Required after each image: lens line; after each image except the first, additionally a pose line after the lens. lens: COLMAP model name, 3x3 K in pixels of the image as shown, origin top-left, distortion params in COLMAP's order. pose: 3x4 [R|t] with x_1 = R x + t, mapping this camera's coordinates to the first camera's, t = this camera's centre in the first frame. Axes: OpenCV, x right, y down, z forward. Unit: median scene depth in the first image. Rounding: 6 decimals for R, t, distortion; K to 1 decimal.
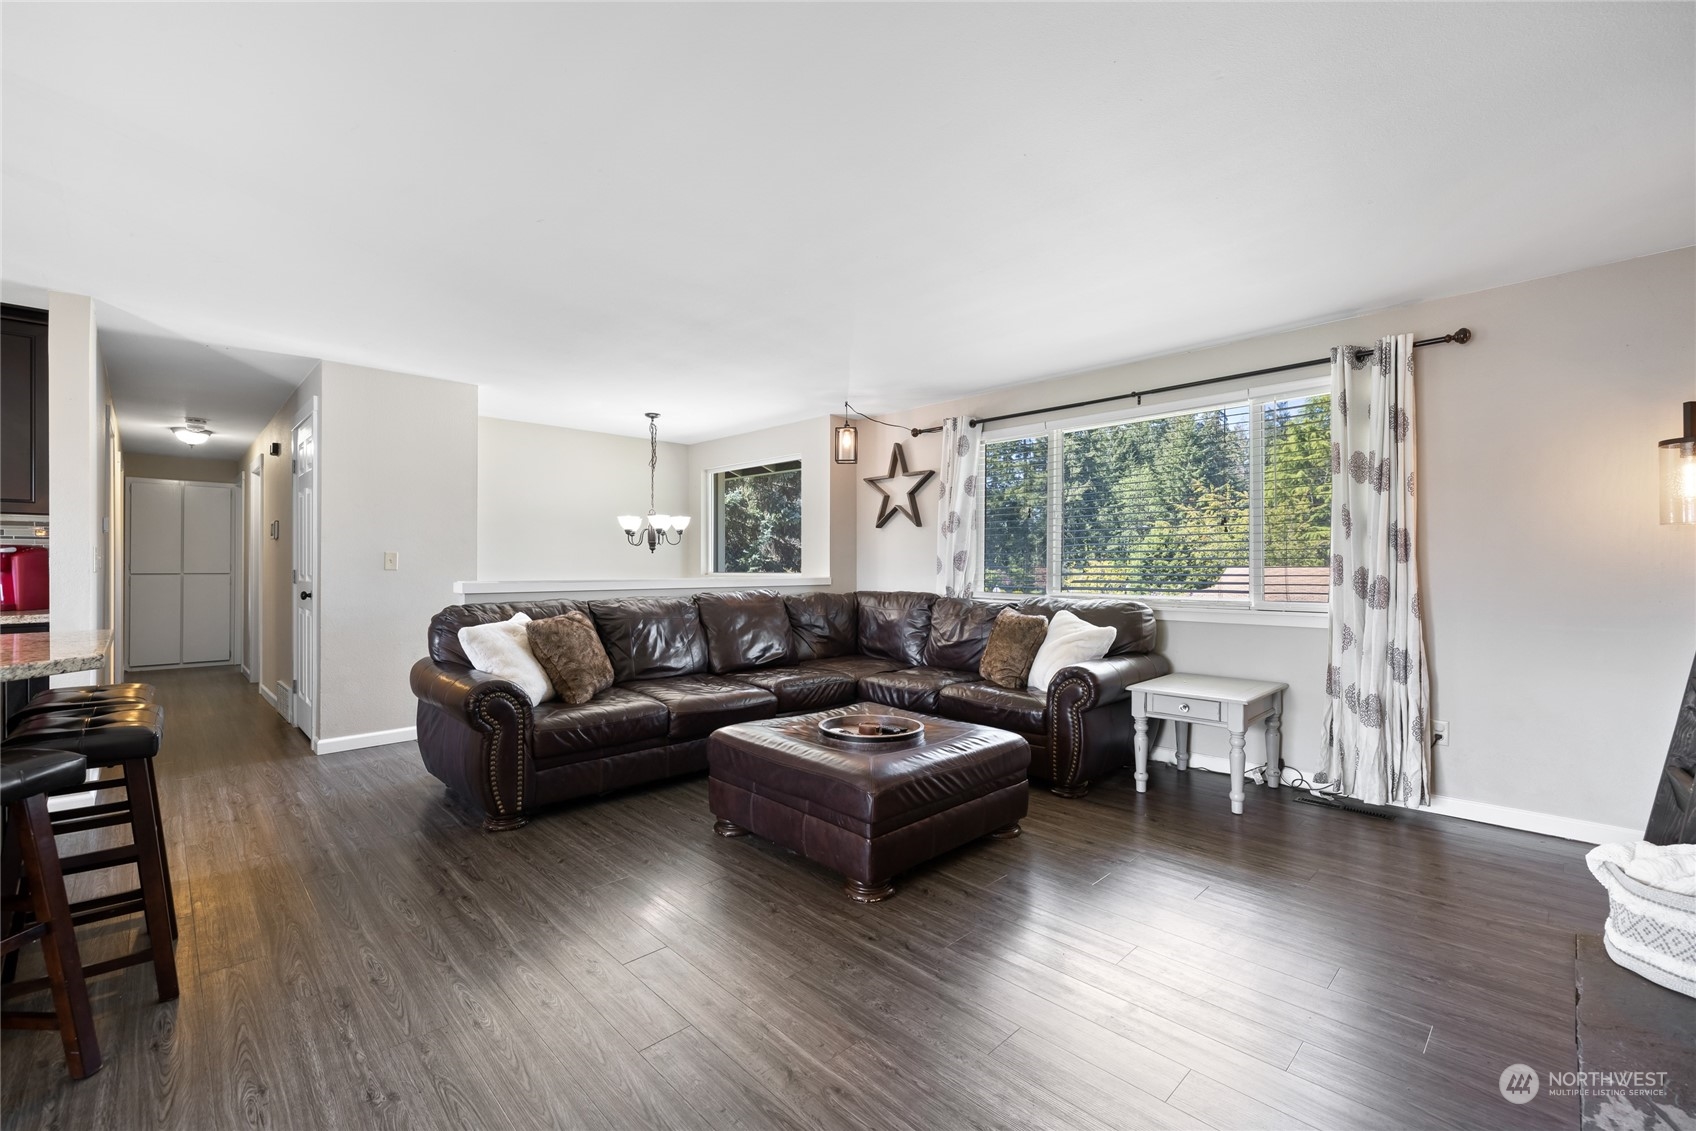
lens RADIAL K [[711.7, 0, 840.8], [0, 711.7, 561.7], [0, 0, 1]] dist [0.000400, 0.000070]
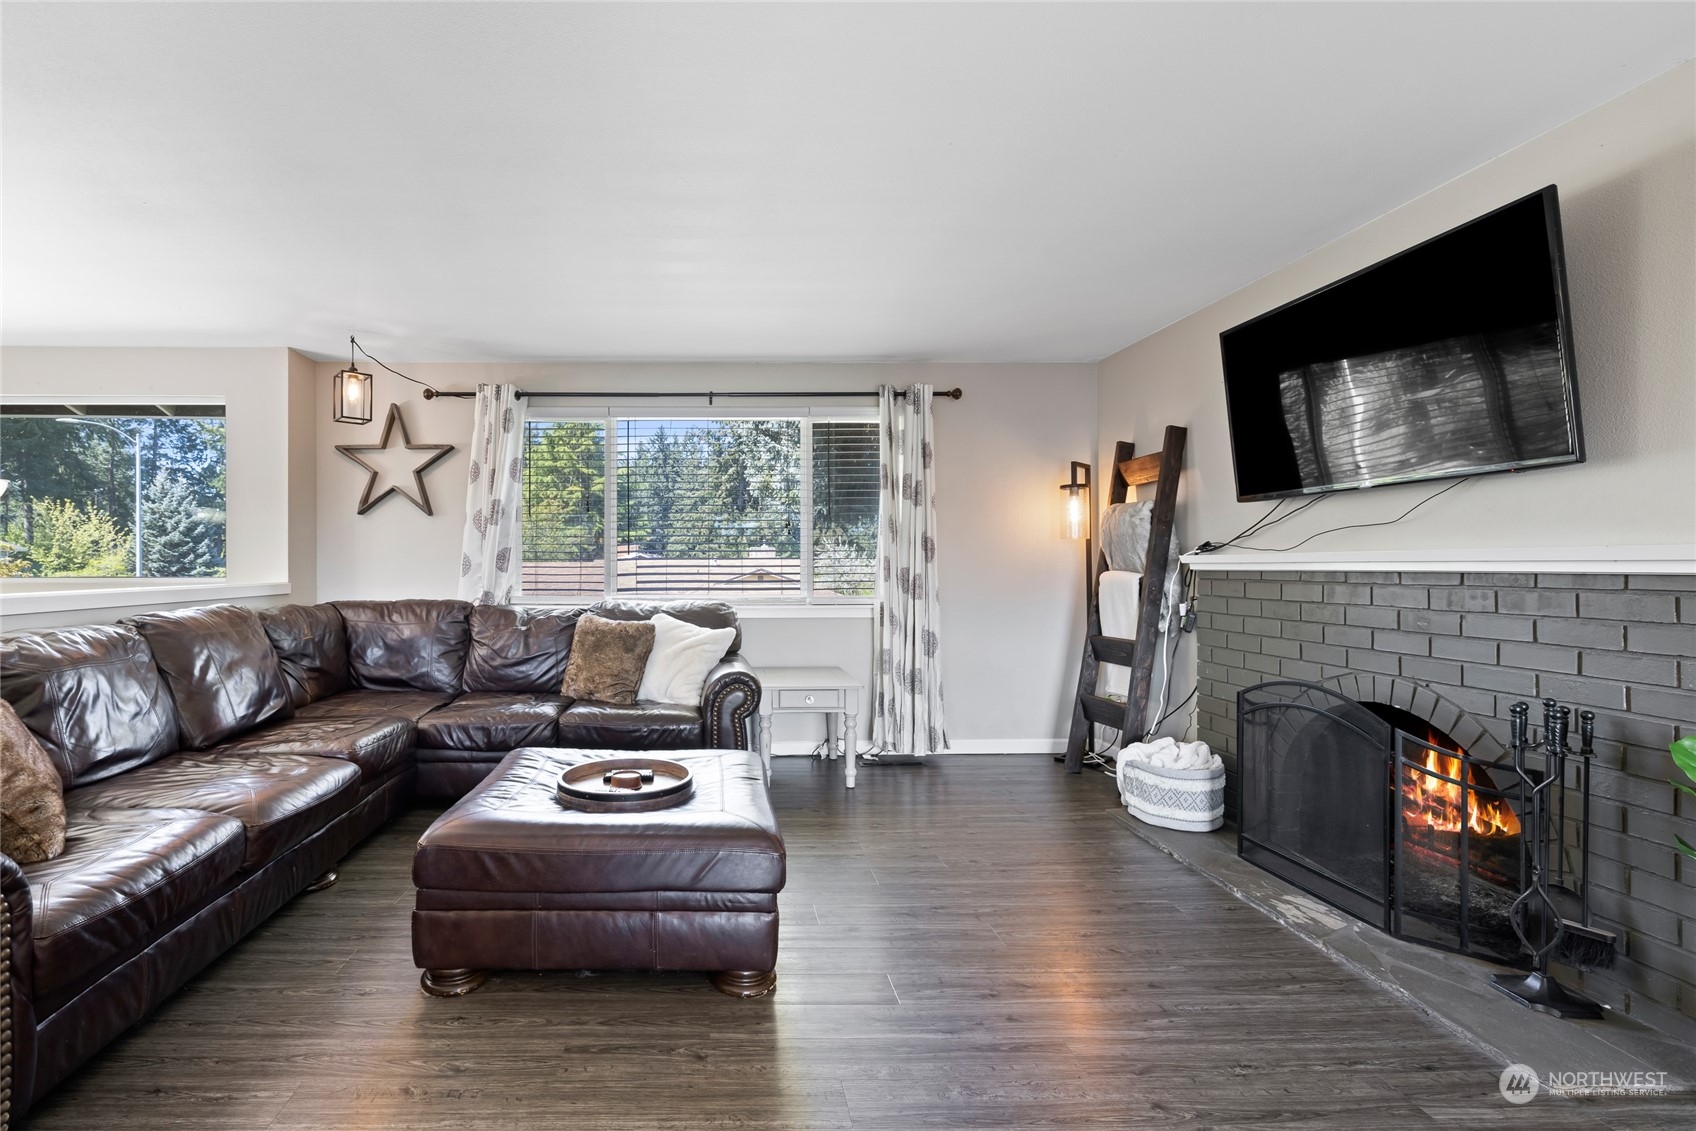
lens RADIAL K [[748.5, 0, 848.0], [0, 748.5, 565.5], [0, 0, 1]] dist [-0.000052, -0.000023]
pose [[0.691020, -0.003049, 0.722829, -0.187244], [-0.003187, 0.999969, 0.007265, -0.002634], [-0.722828, -0.007324, 0.690989, 0.117845]]
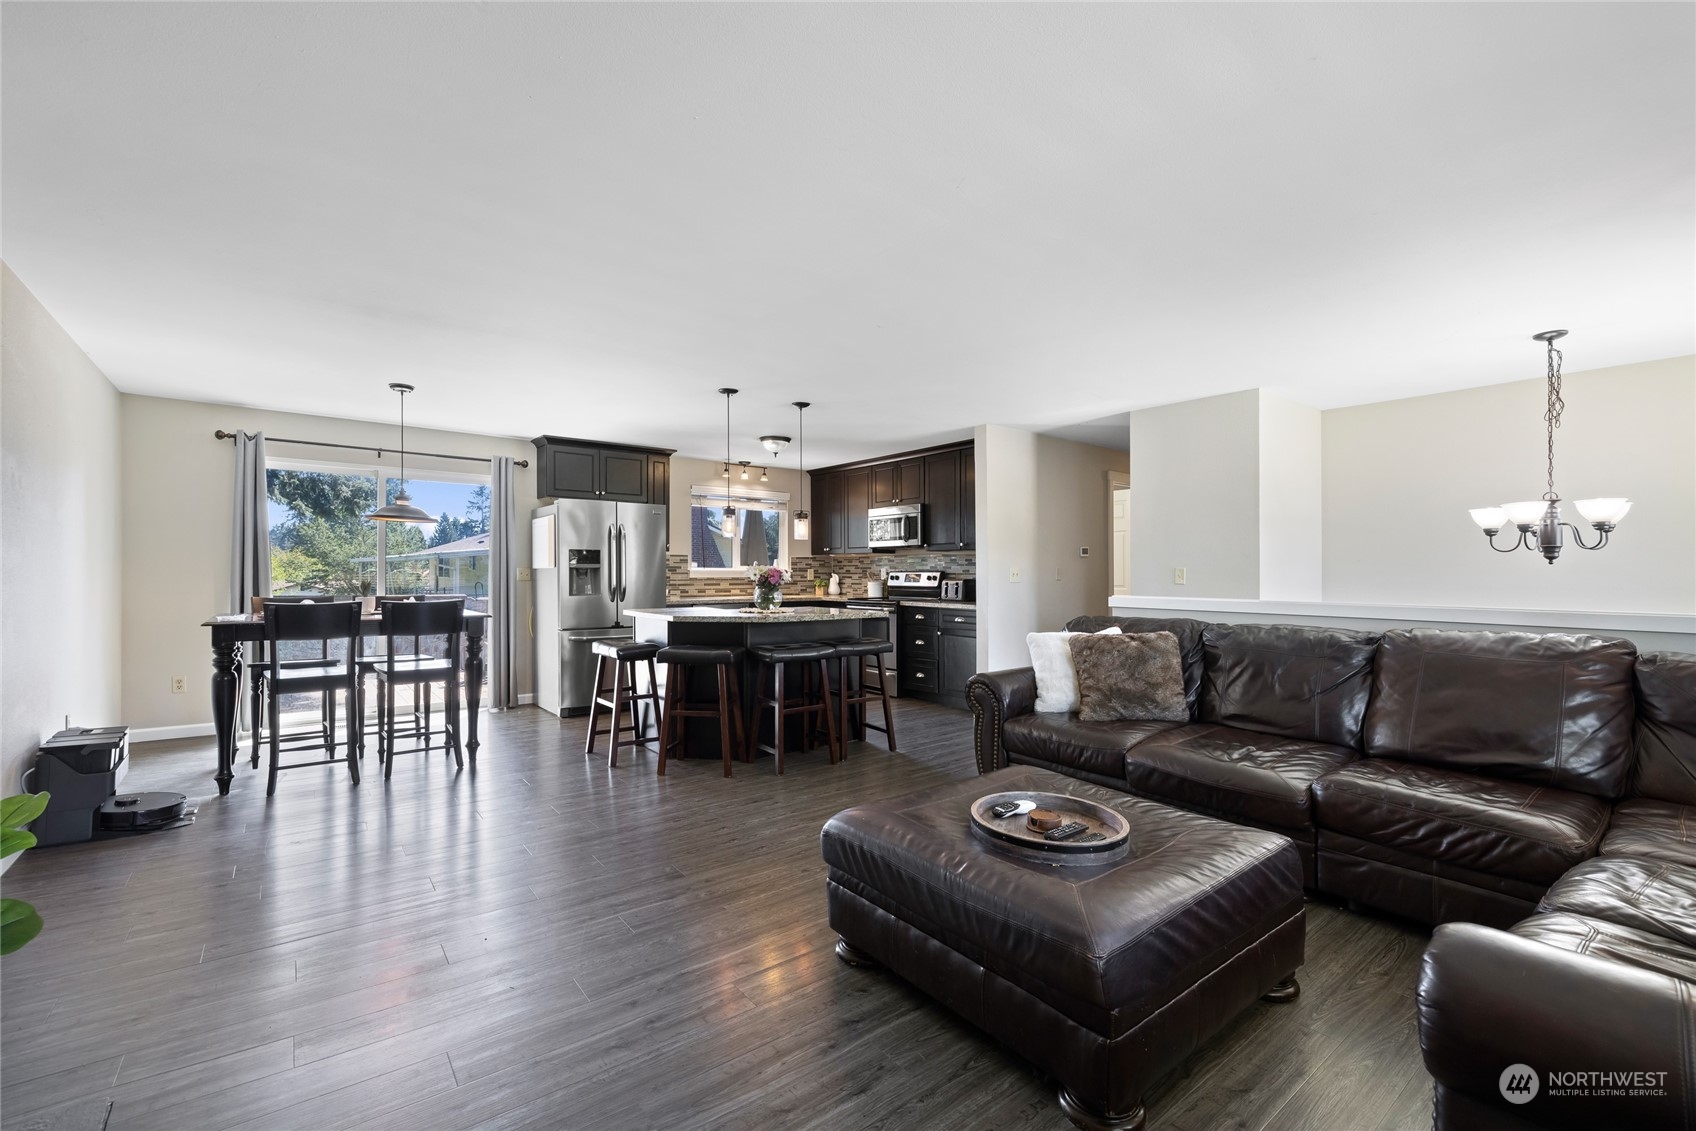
lens RADIAL K [[706.9, 0, 835.8], [0, 706.9, 573.9], [0, 0, 1]] dist [0.002690, 0.000106]
pose [[-0.110238, 0.002906, -0.993901, 0.468801], [0.001343, 0.999995, 0.002775, -0.007128], [0.993904, -0.001029, -0.110241, 0.548227]]
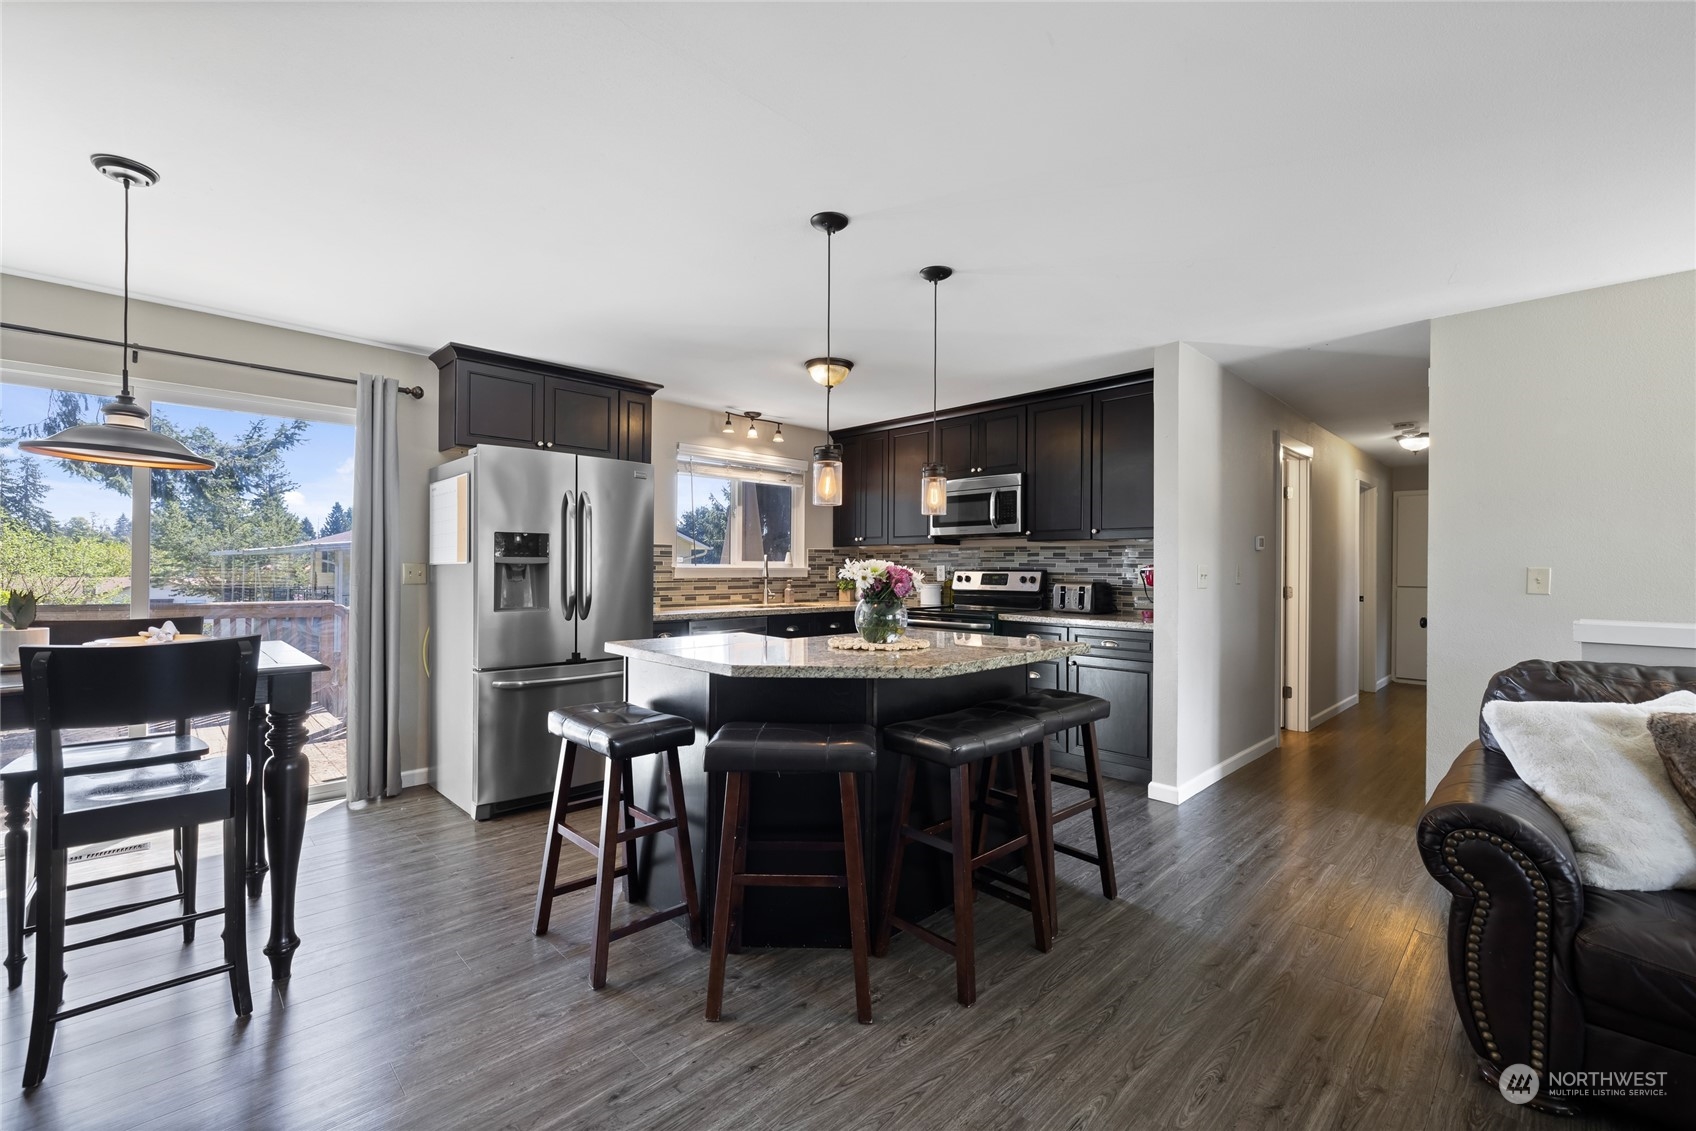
lens RADIAL K [[711.7, 0, 840.8], [0, 711.7, 561.7], [0, 0, 1]] dist [0.000400, 0.000070]
pose [[0.000304, -0.009454, -0.999955, 0.039584], [-0.001565, 0.999954, -0.009455, -0.010085], [0.999999, 0.001567, 0.000289, 0.313750]]
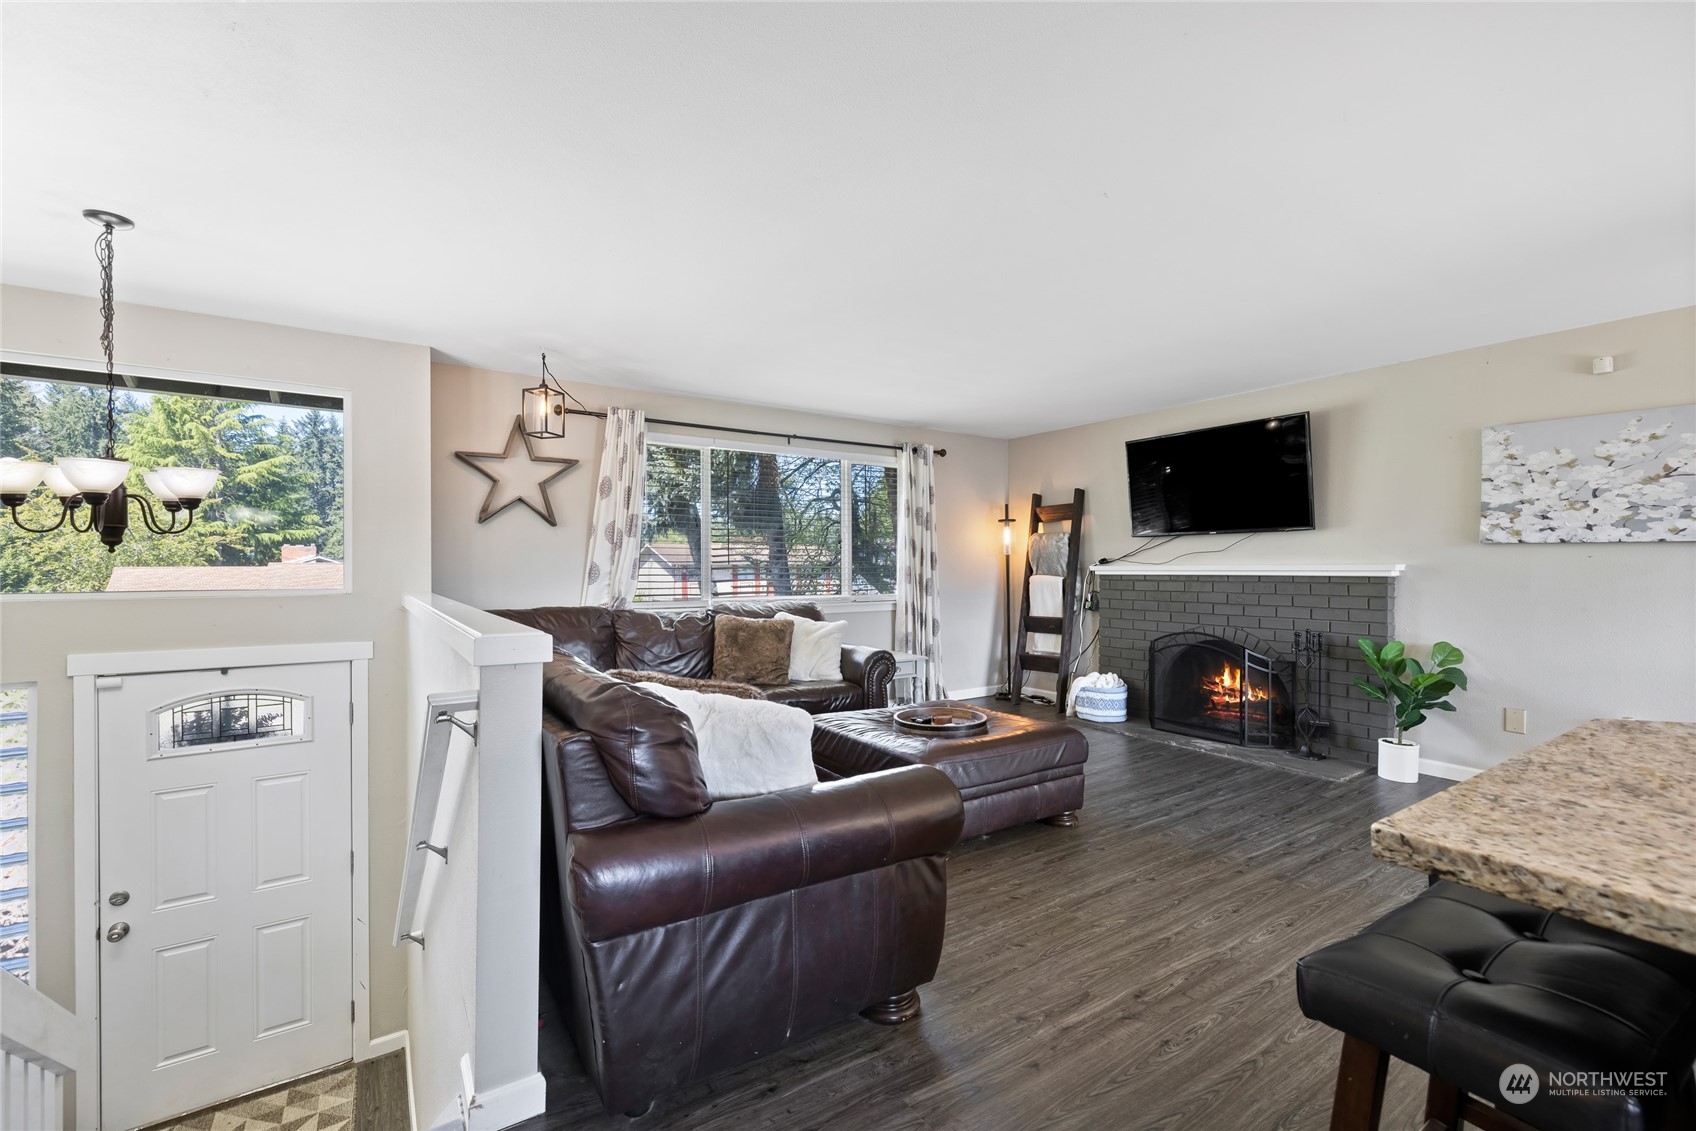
lens RADIAL K [[706.9, 0, 835.8], [0, 706.9, 573.9], [0, 0, 1]] dist [0.002690, 0.000106]
pose [[0.194033, -0.012098, 0.980920, -0.692989], [-0.005485, 0.999895, 0.013417, -0.008812], [-0.980980, -0.007983, 0.193946, 0.595473]]
